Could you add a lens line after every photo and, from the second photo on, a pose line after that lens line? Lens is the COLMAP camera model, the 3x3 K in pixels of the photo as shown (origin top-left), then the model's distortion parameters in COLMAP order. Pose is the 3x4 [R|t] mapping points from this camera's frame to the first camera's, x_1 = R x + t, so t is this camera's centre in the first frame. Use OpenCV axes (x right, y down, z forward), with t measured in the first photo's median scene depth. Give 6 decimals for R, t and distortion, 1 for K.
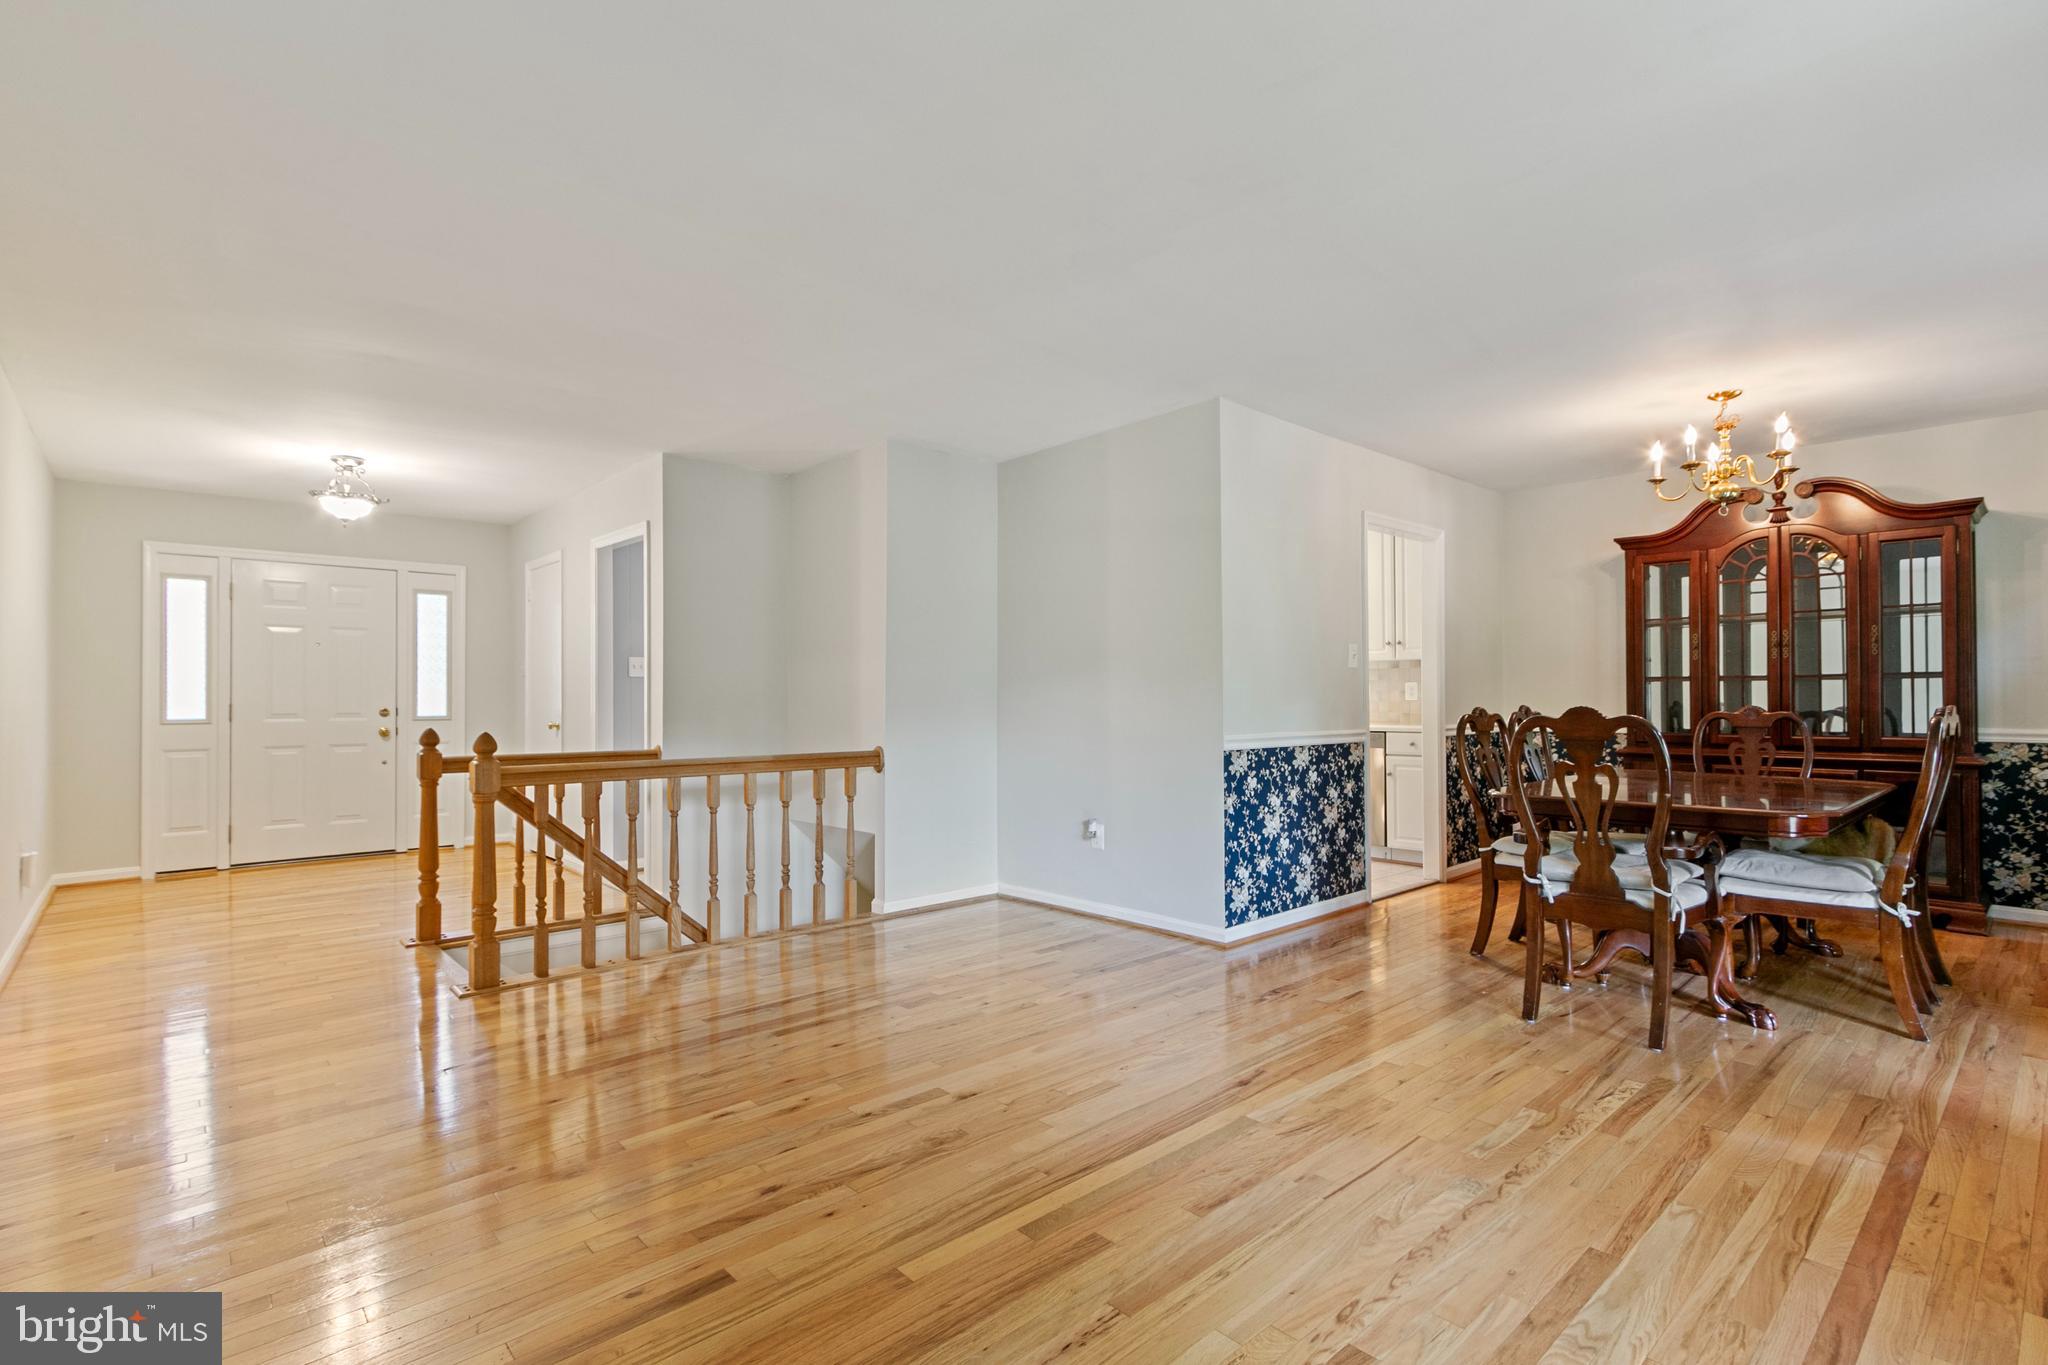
lens RADIAL K [[952.0, 0, 1024.0], [0, 952.0, 682.5], [0, 0, 1]] dist [0.001019, 0.000352]
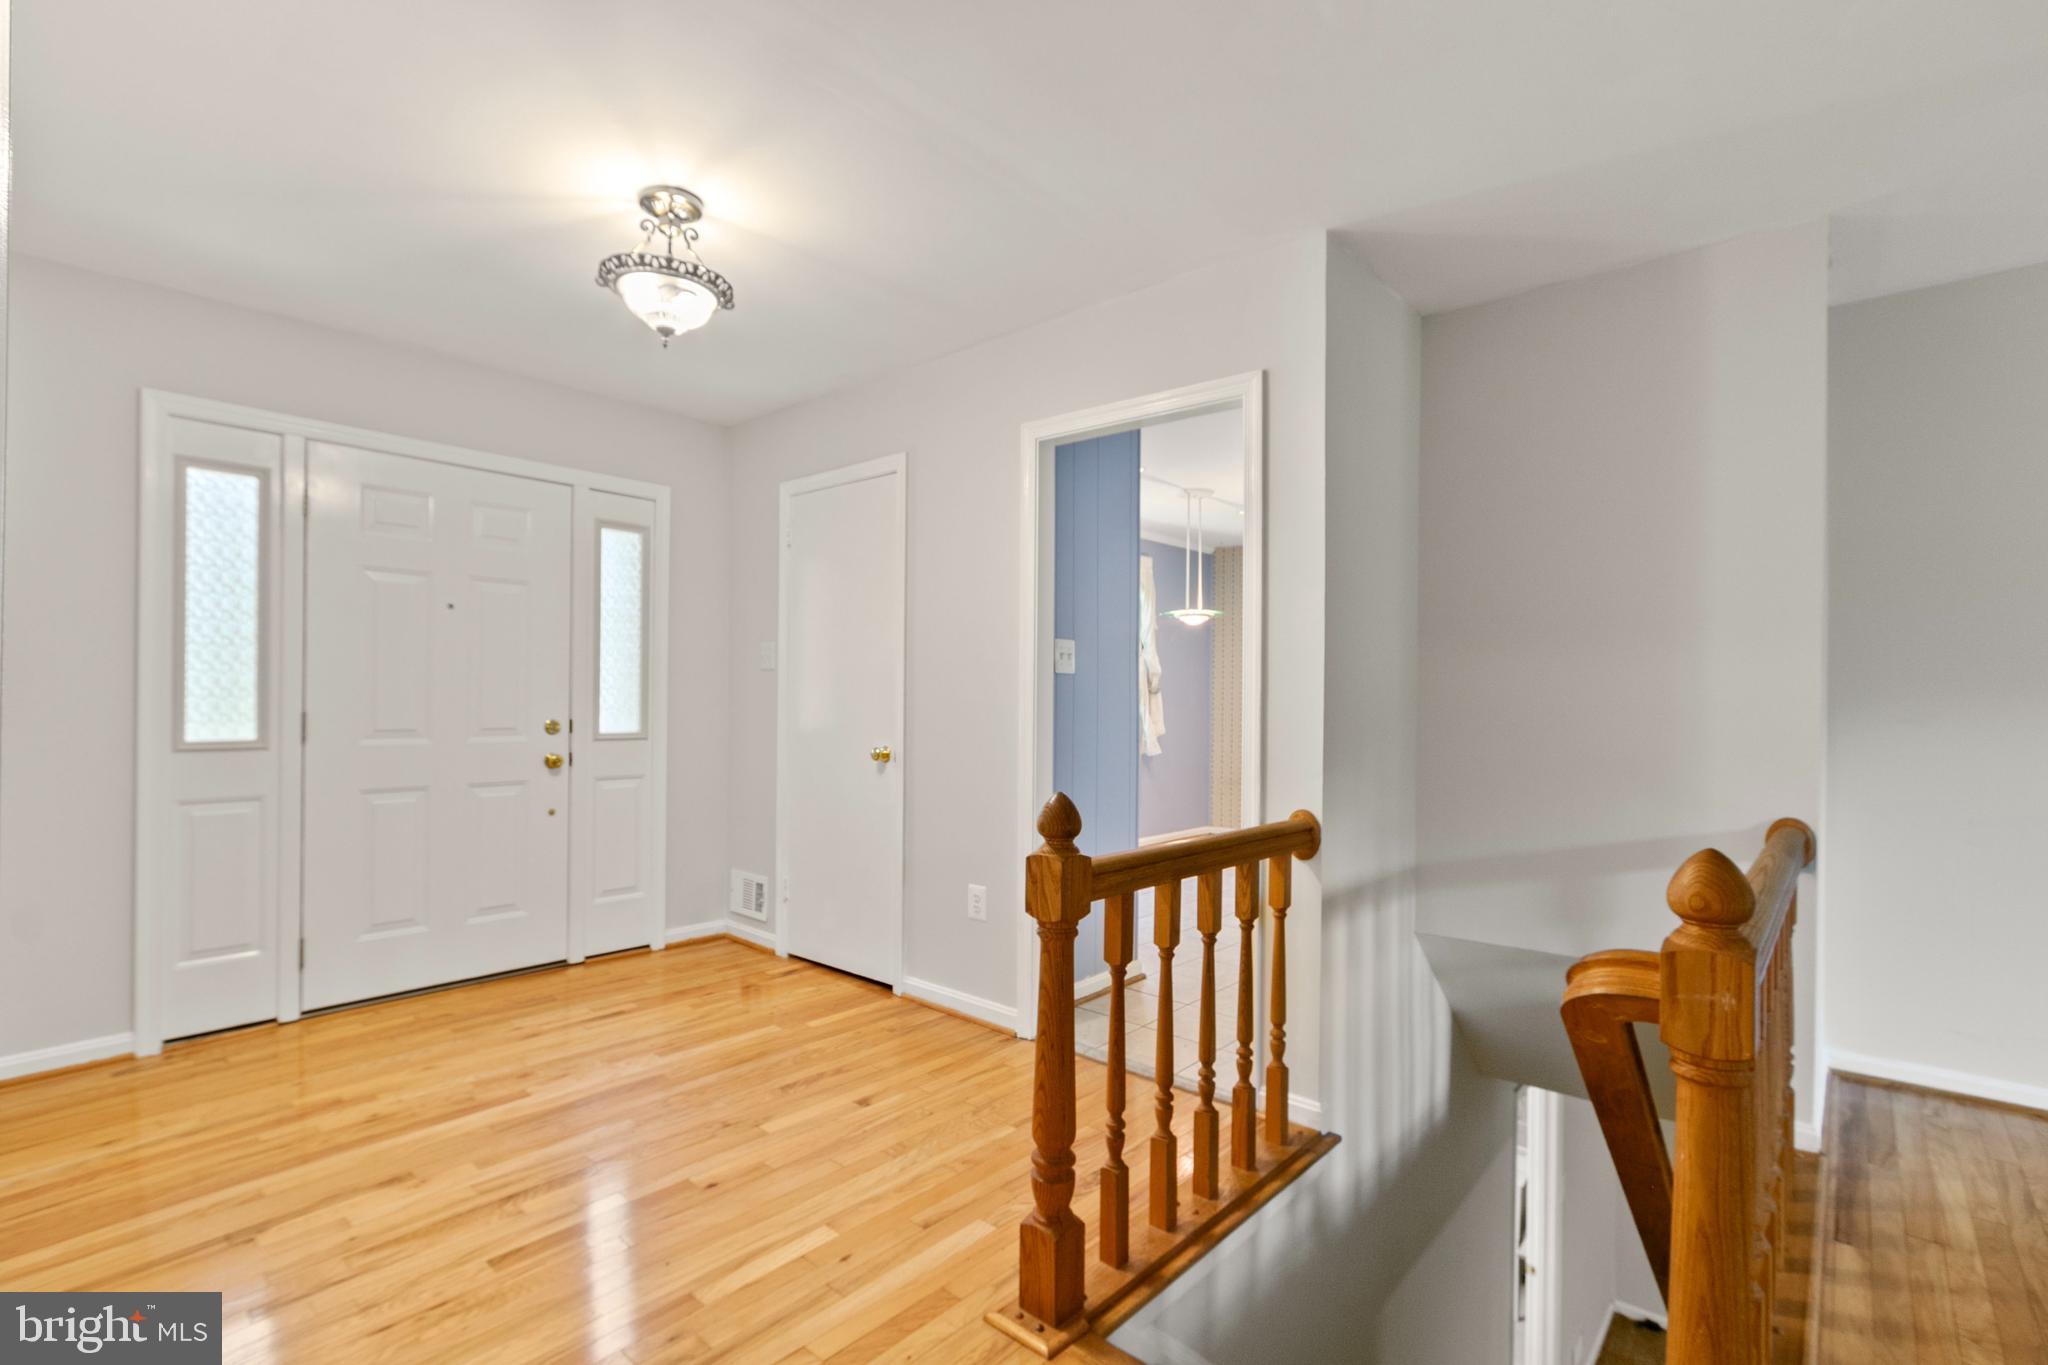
lens RADIAL K [[937.9, 0, 1014.5], [0, 937.9, 693.5], [0, 0, 1]] dist [0.000534, 0.000199]
pose [[0.993833, 0.014646, 0.109918, -0.498383], [-0.015623, 0.999846, 0.008035, 0.001884], [-0.109784, -0.009702, 0.993908, 0.436659]]
